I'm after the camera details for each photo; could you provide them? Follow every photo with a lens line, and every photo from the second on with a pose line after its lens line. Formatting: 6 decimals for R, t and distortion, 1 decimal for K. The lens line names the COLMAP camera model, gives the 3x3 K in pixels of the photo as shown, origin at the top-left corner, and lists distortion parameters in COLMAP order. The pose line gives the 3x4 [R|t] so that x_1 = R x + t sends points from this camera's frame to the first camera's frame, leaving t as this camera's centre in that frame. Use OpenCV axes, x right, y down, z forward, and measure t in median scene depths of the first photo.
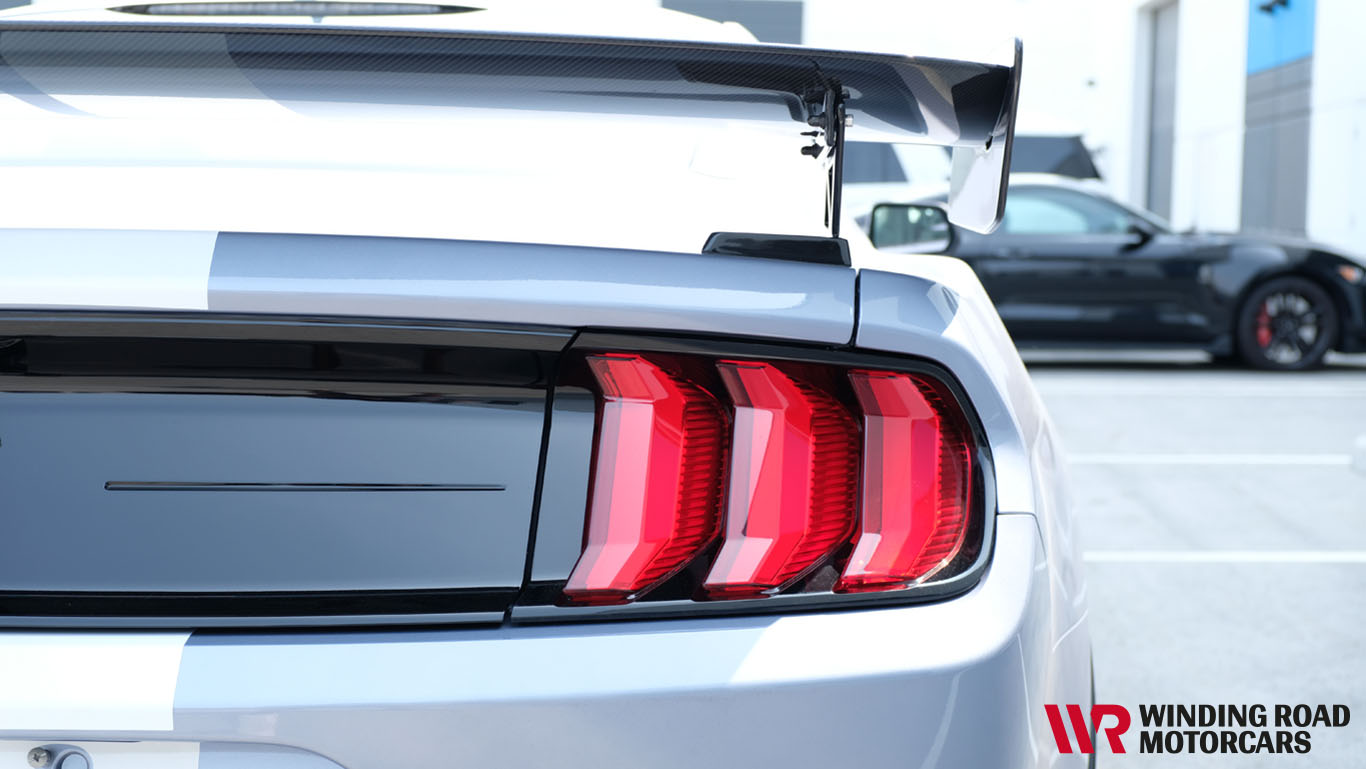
lens RADIAL K [[2040.4, 0, 683.0], [0, 2040.4, 384.5], [0, 0, 1]] dist [-0.045269, -0.084353]
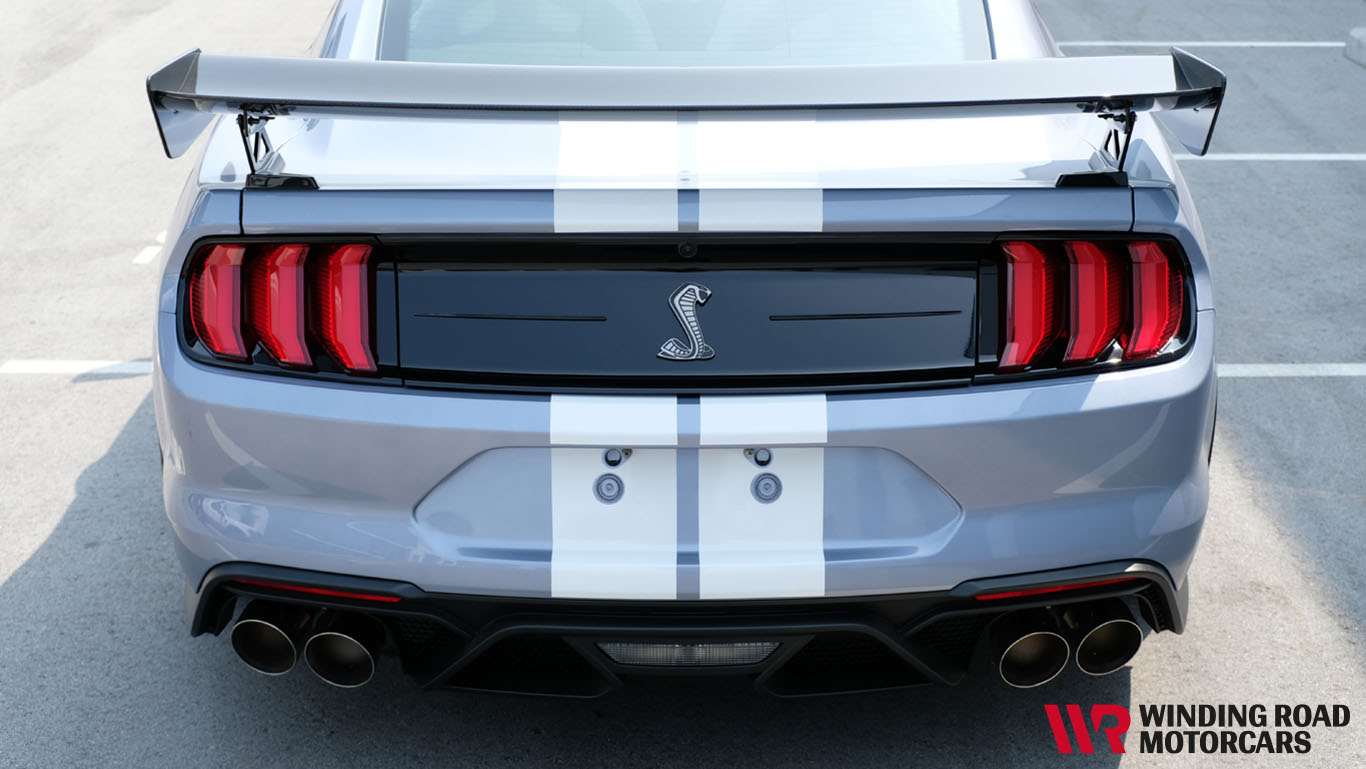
lens RADIAL K [[2040.4, 0, 683.0], [0, 2040.4, 384.5], [0, 0, 1]] dist [-0.045269, -0.084353]
pose [[0.999833, -0.011534, 0.014201, -0.359838], [0.007627, 0.968355, 0.249459, -0.352155], [-0.016629, -0.249309, 0.968281, -0.876139]]
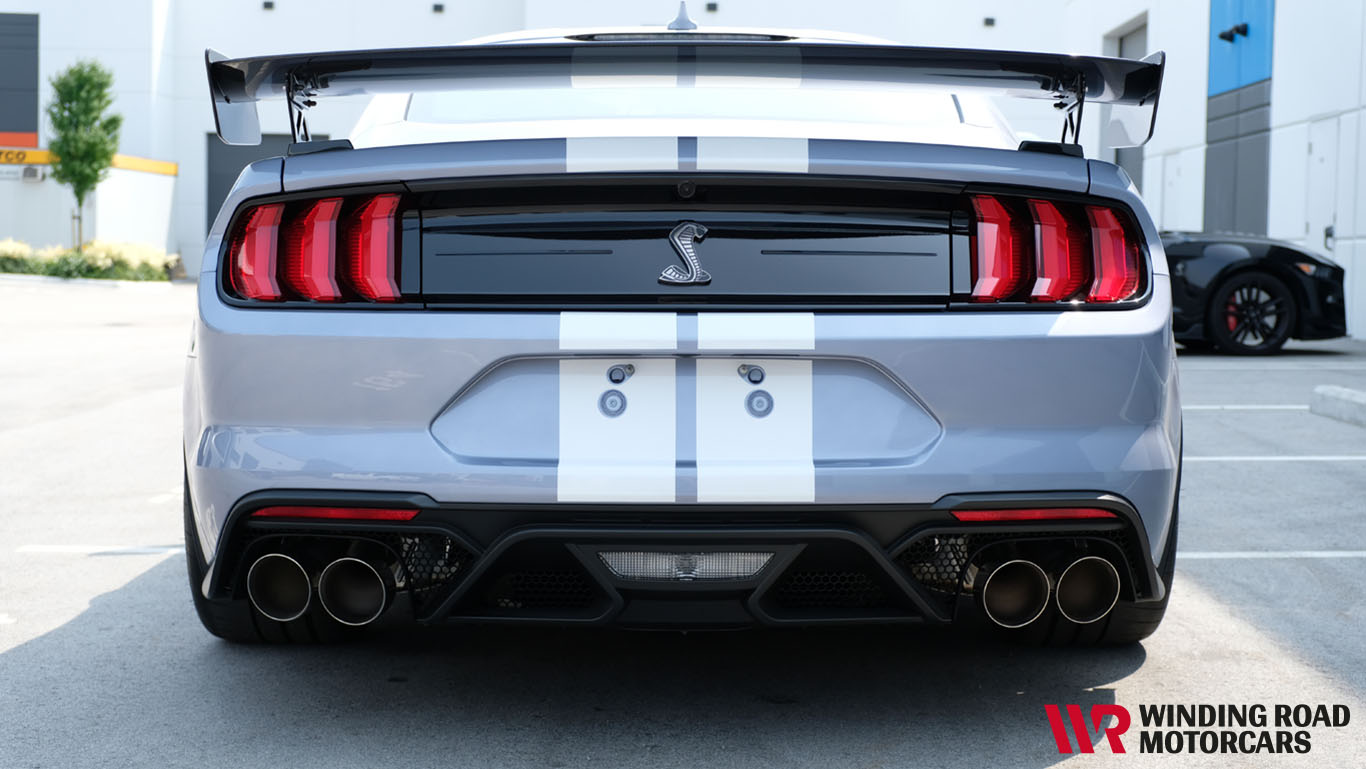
lens RADIAL K [[2040.4, 0, 683.0], [0, 2040.4, 384.5], [0, 0, 1]] dist [-0.045269, -0.084353]
pose [[0.999781, -0.003878, 0.020564, -0.373975], [0.004146, 0.999907, -0.012997, 0.200895], [-0.020512, 0.013080, 0.999704, -1.092708]]
